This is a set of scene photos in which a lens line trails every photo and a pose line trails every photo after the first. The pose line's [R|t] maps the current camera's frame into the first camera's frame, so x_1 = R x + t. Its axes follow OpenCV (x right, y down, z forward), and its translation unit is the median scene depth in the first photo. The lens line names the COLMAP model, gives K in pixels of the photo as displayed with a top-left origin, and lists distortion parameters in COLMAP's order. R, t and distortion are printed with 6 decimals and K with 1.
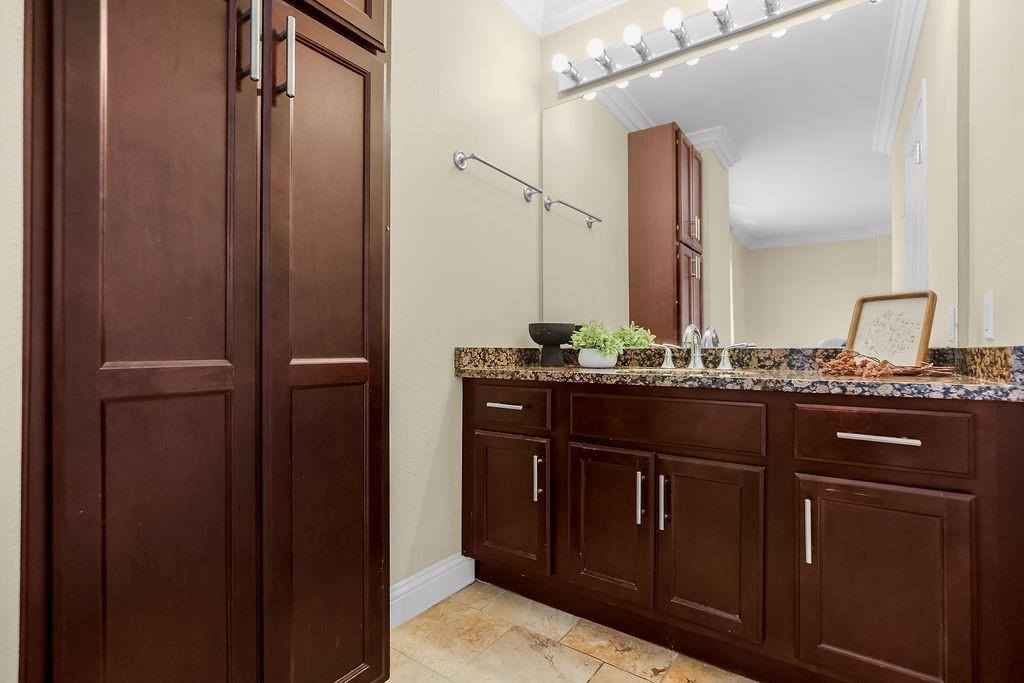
lens RADIAL K [[466.9, 0, 514.3], [0, 466.9, 343.3], [0, 0, 1]] dist [-0.003262, 0.000218]
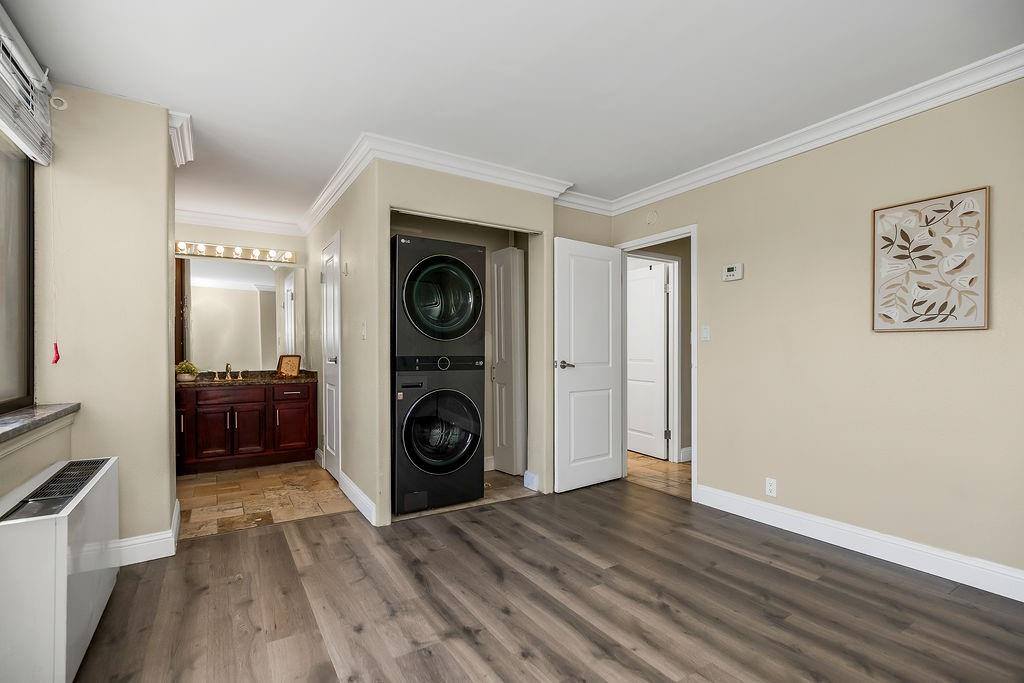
lens RADIAL K [[466.9, 0, 513.2], [0, 466.9, 349.5], [0, 0, 1]] dist [-0.003262, 0.000218]
pose [[0.373346, 0.010171, 0.927636, -2.079222], [-0.004836, 0.999948, -0.009018, -0.142772], [-0.927679, -0.001119, 0.373376, -2.116963]]
